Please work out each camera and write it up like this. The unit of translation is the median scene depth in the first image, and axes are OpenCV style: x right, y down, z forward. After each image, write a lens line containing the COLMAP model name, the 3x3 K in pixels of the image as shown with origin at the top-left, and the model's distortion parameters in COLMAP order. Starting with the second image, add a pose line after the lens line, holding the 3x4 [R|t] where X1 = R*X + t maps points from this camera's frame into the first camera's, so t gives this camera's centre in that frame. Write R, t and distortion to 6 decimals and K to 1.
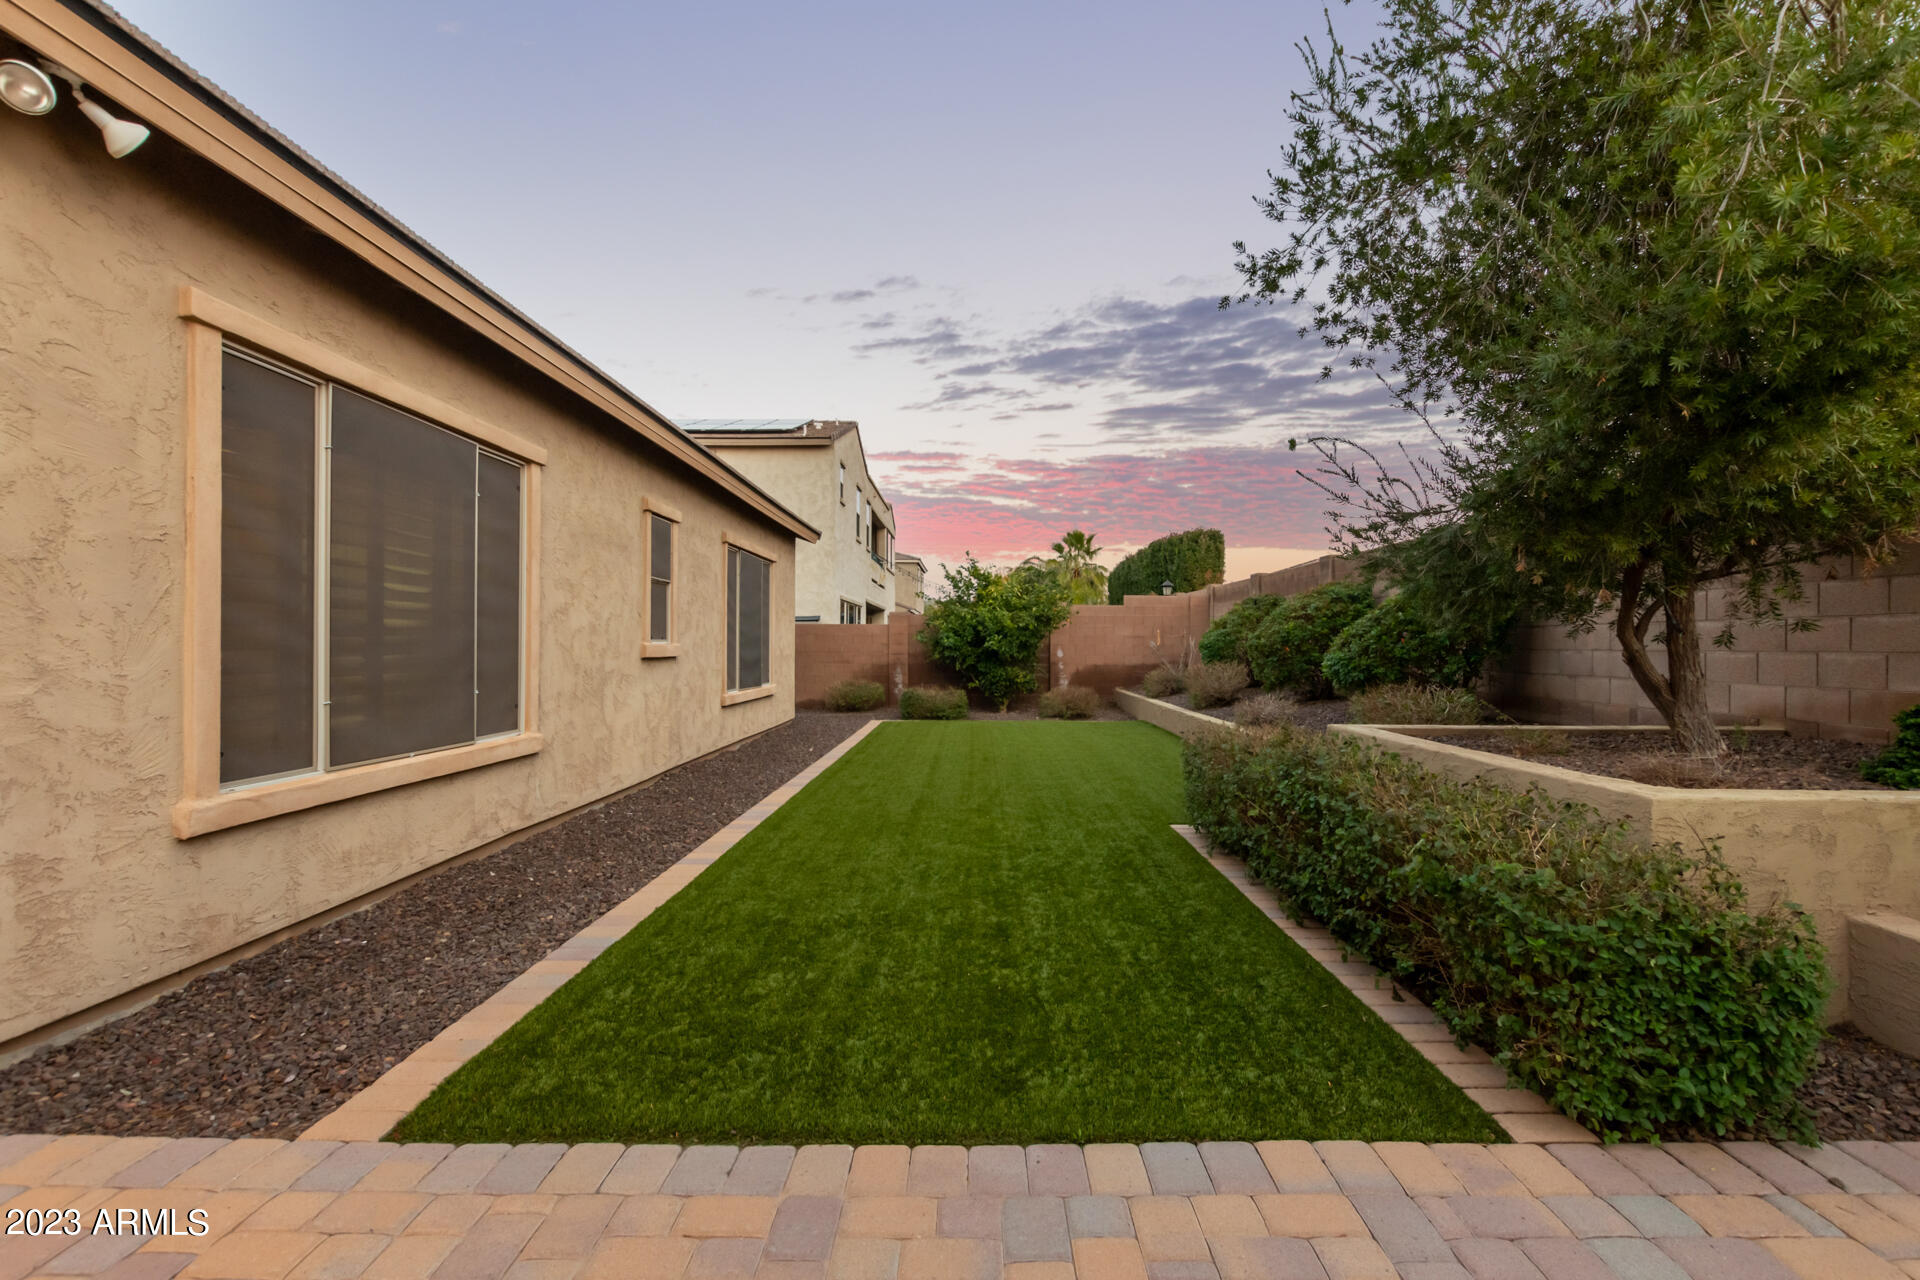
lens RADIAL K [[885.0, 0, 966.9], [0, 885.0, 642.5], [0, 0, 1]] dist [0.010069, -0.005506]
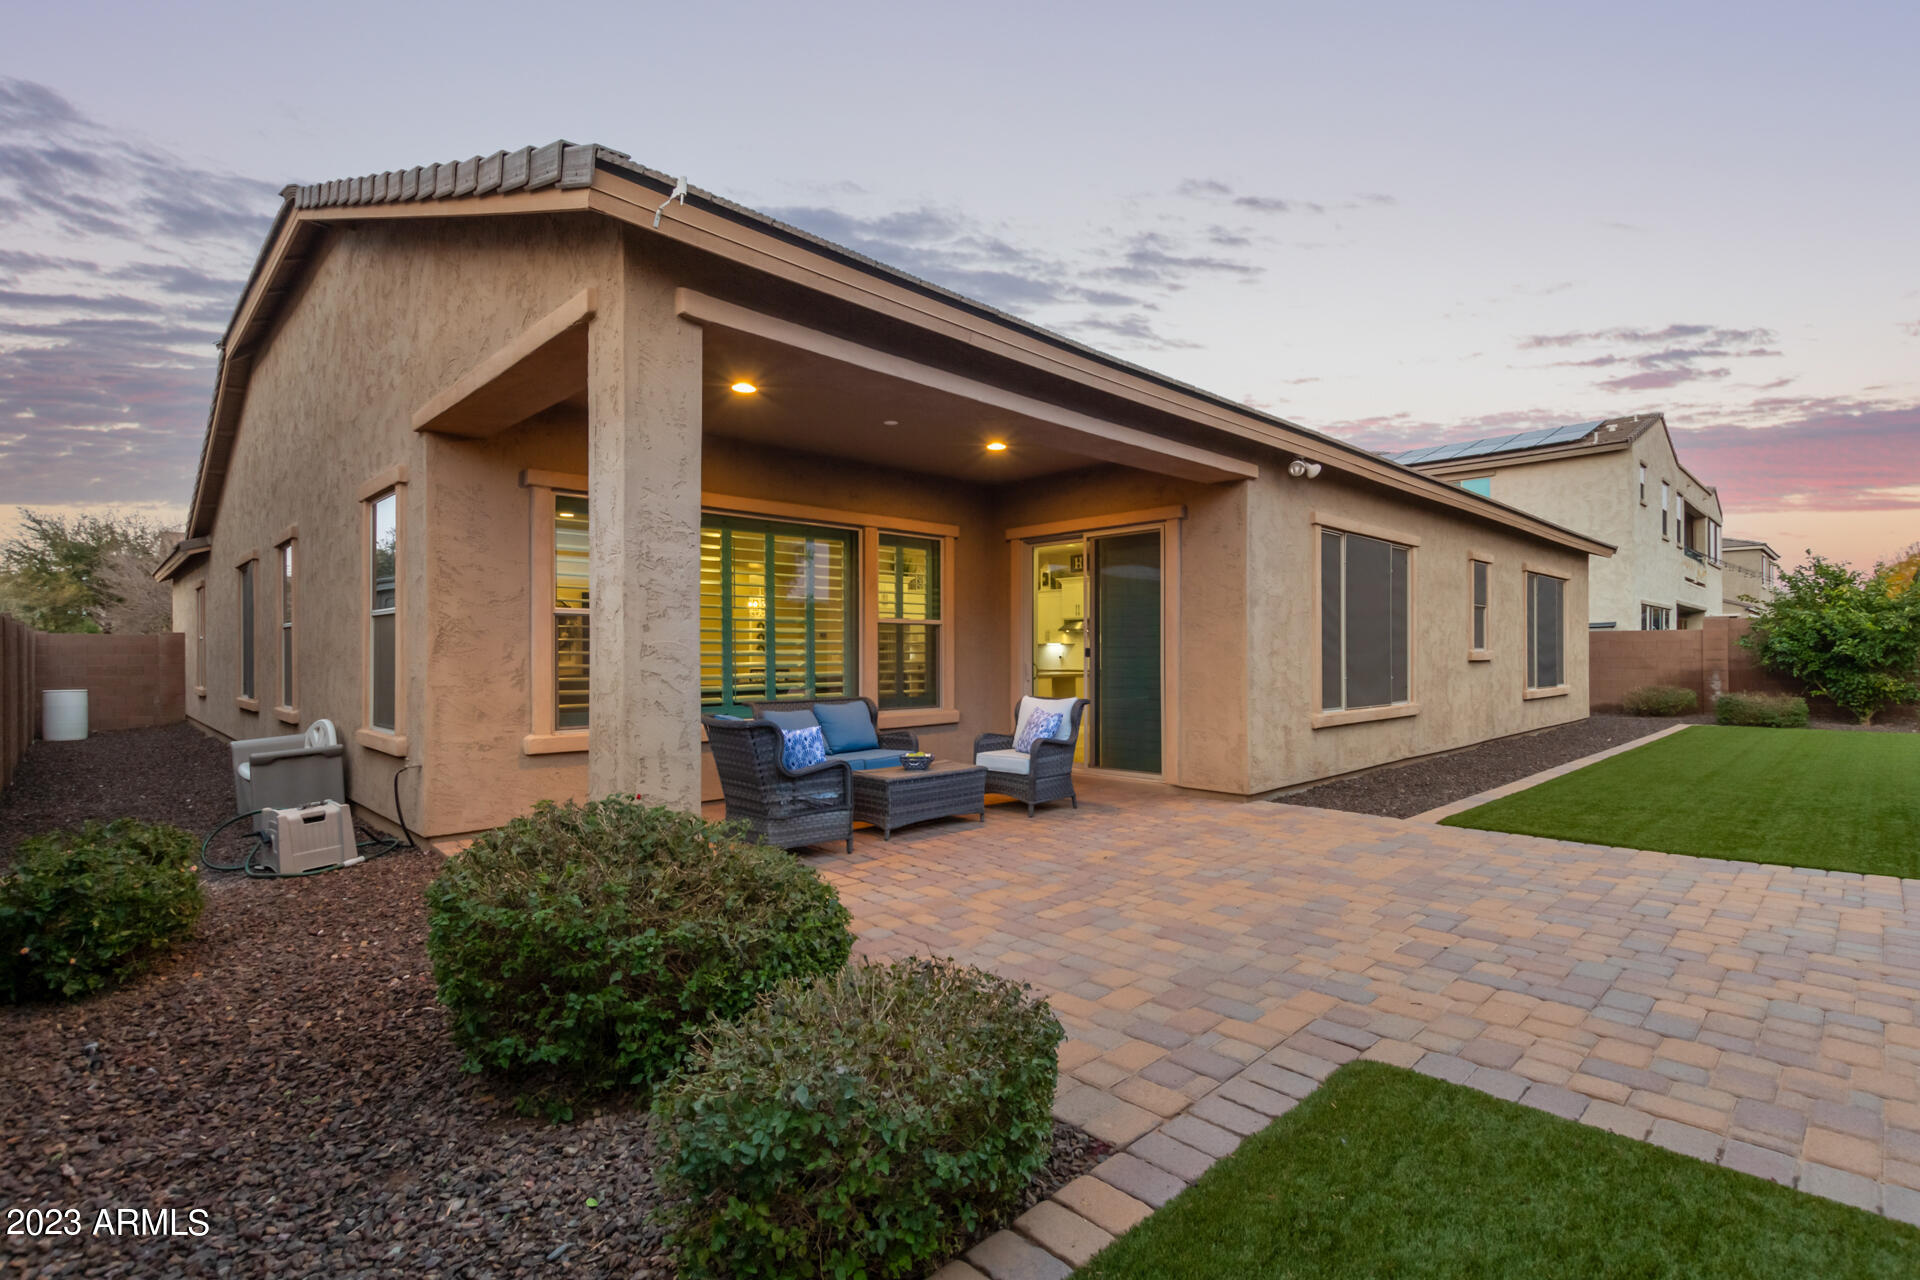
lens RADIAL K [[885.0, 0, 972.3], [0, 885.0, 654.3], [0, 0, 1]] dist [0.010069, -0.005506]
pose [[0.703640, -0.006338, -0.710529, 0.050025], [0.008619, 0.999963, -0.000385, 0.000234], [0.710505, -0.005853, 0.703668, -0.315545]]
